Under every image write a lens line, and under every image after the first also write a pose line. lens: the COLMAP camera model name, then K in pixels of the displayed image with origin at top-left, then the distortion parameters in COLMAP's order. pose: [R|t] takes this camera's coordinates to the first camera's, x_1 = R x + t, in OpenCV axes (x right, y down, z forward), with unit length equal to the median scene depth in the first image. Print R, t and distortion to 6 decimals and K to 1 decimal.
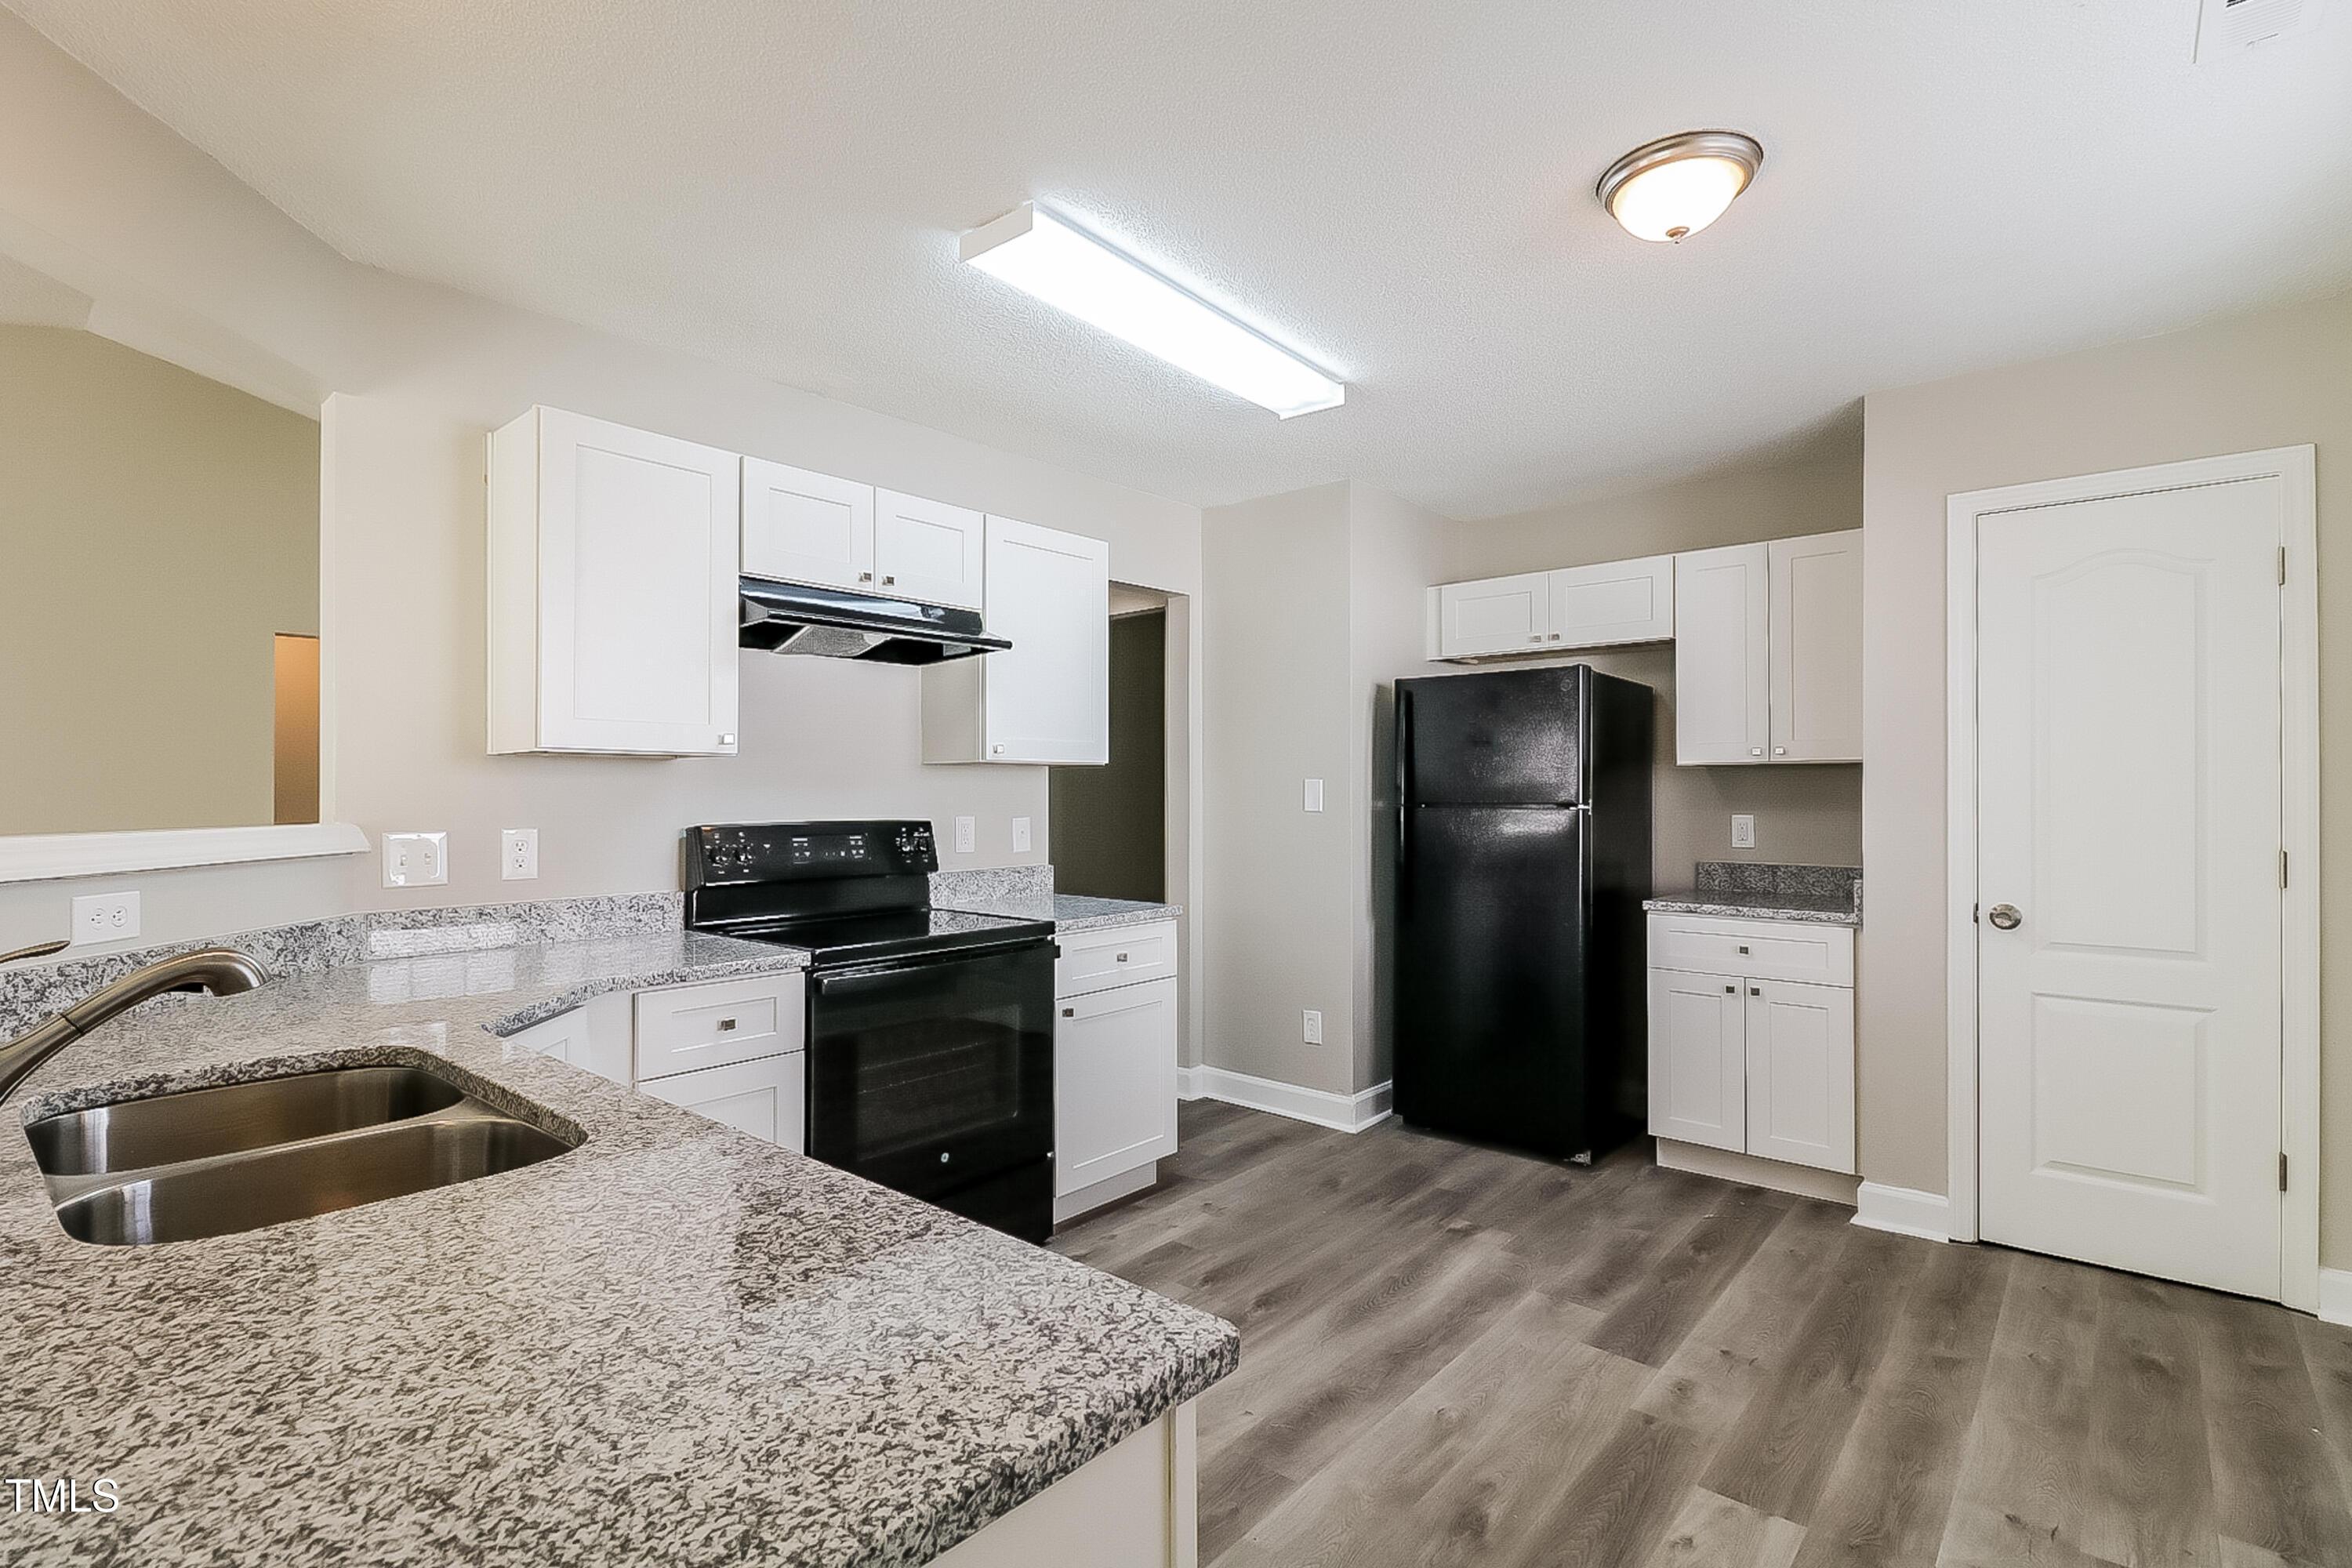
lens RADIAL K [[1120.8, 0, 1178.2], [0, 1120.8, 786.7], [0, 0, 1]] dist [0.023728, -0.006172]
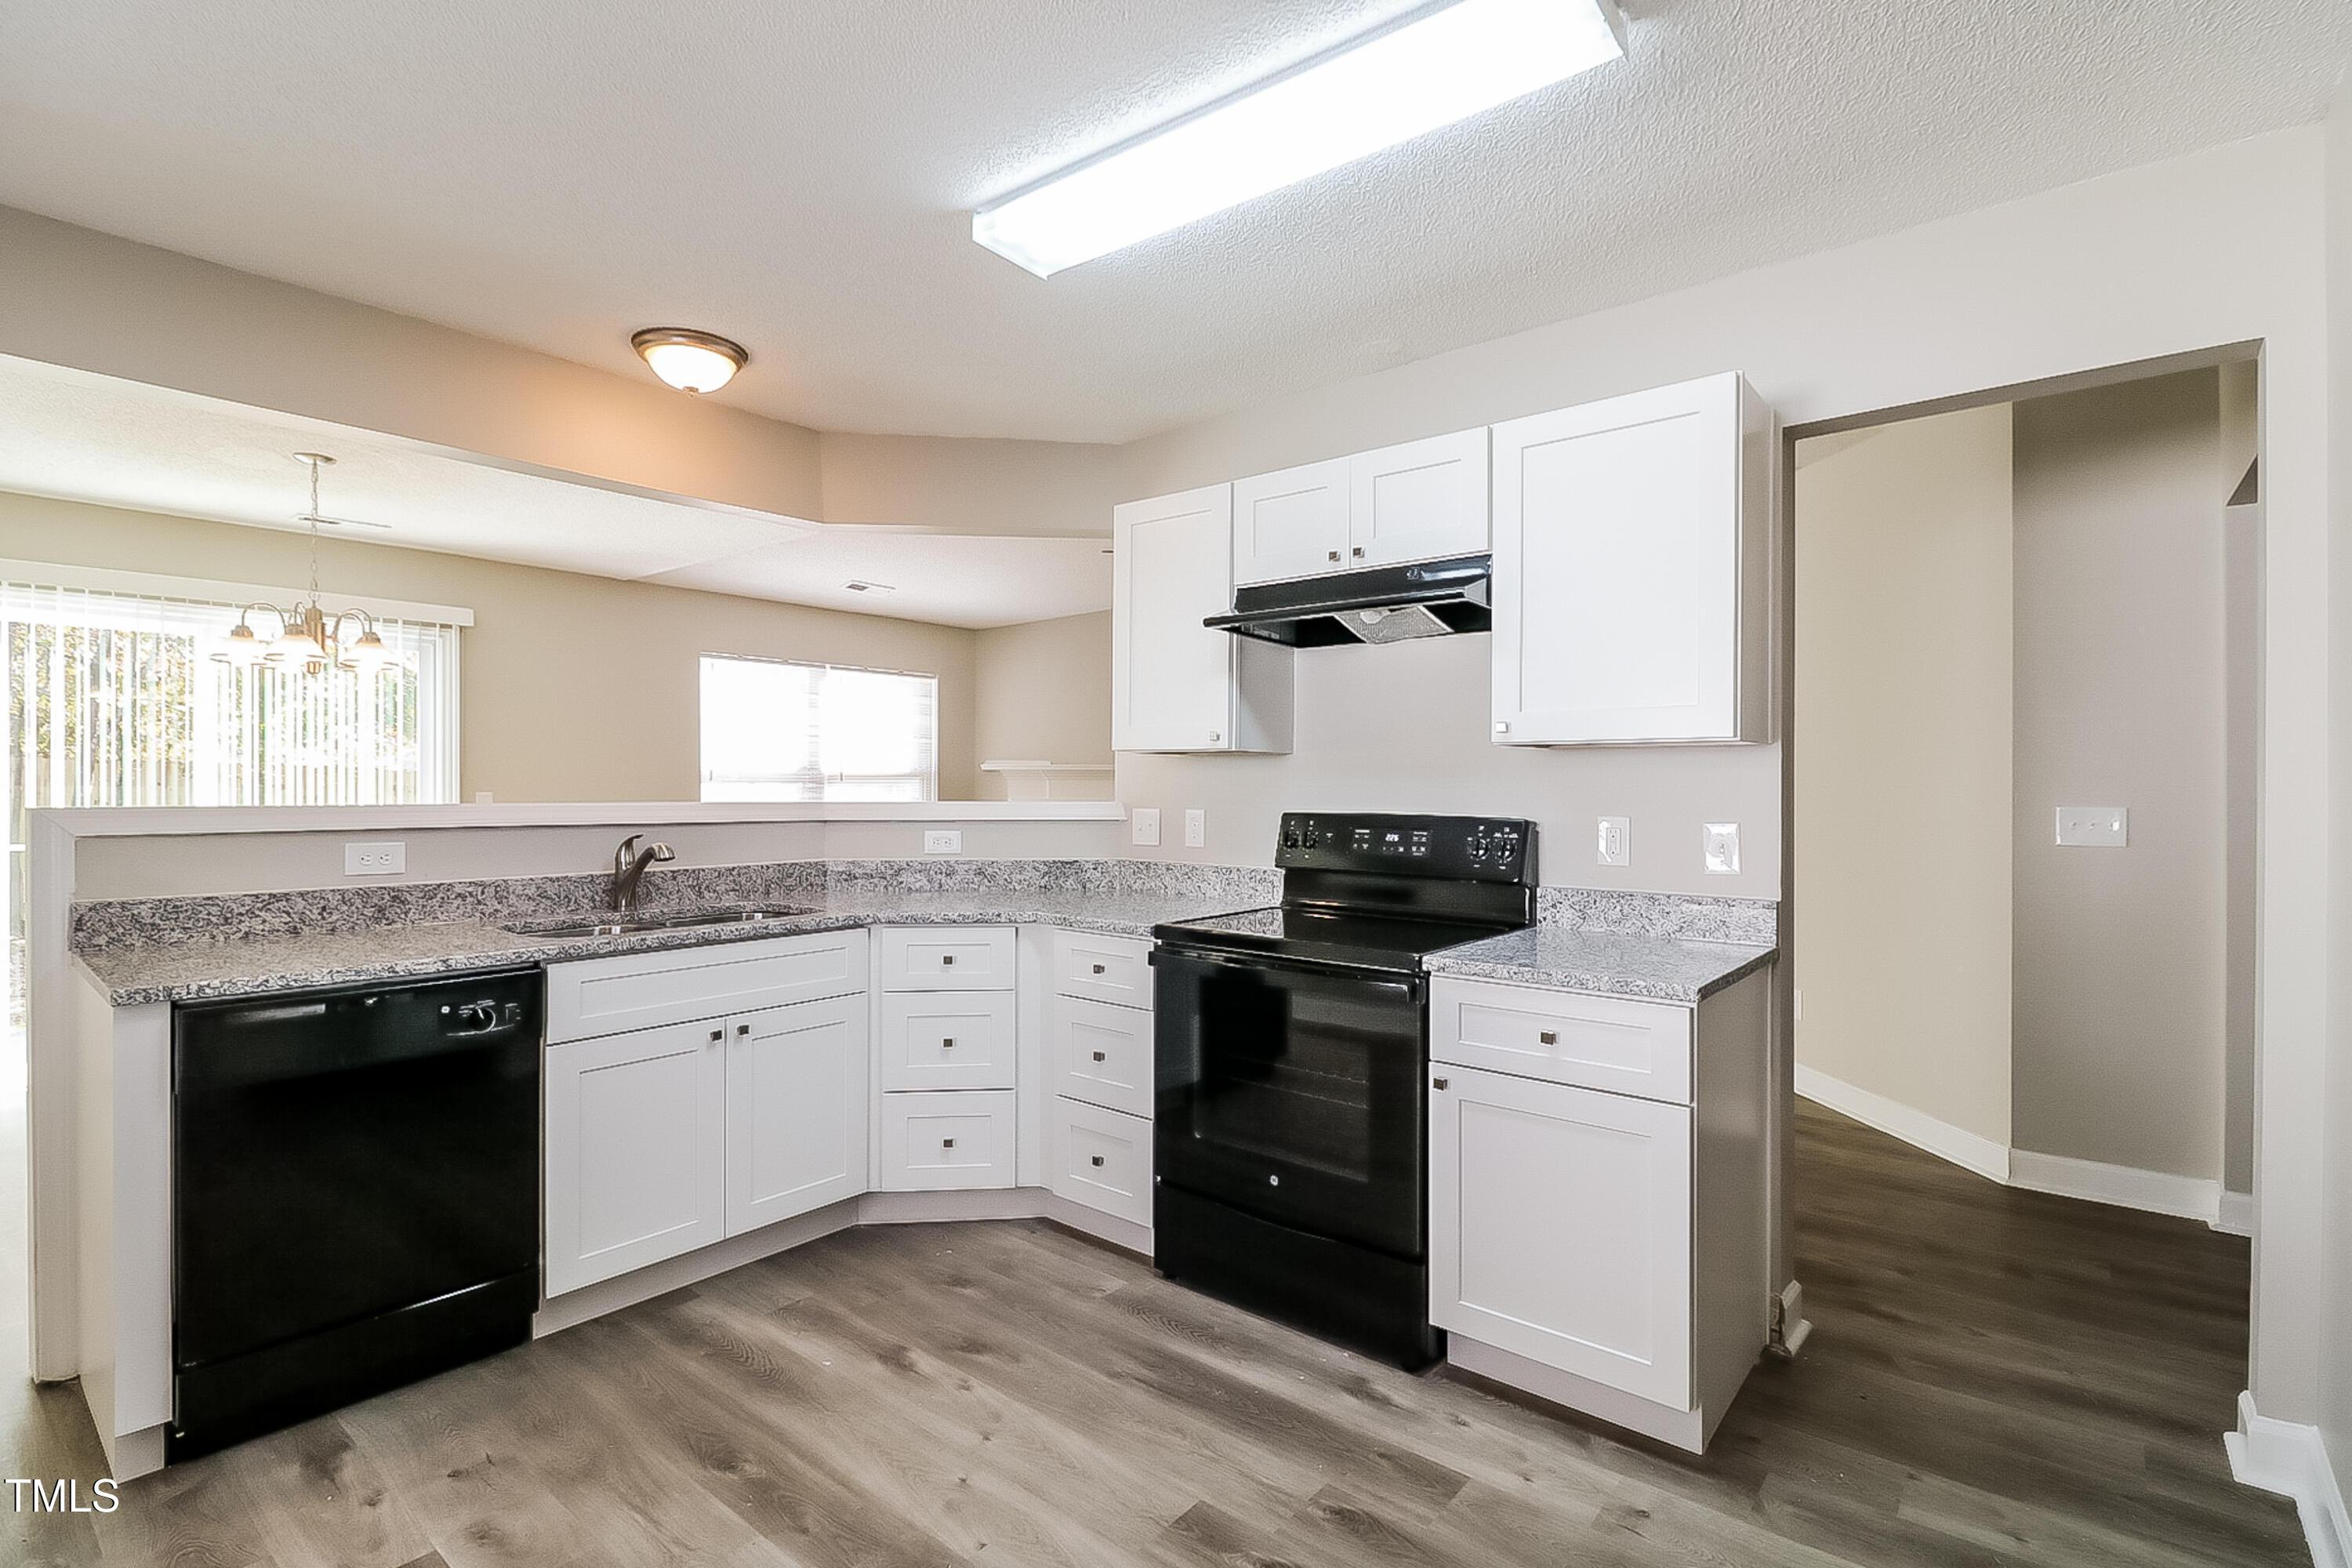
lens RADIAL K [[1120.8, 0, 1177.5], [0, 1120.8, 784.3], [0, 0, 1]] dist [0.023728, -0.006172]
pose [[-0.010772, 0.006008, -0.999924, 0.652149], [0.007045, 0.999958, 0.005933, -0.001017], [0.999917, -0.006980, -0.010814, 0.850328]]
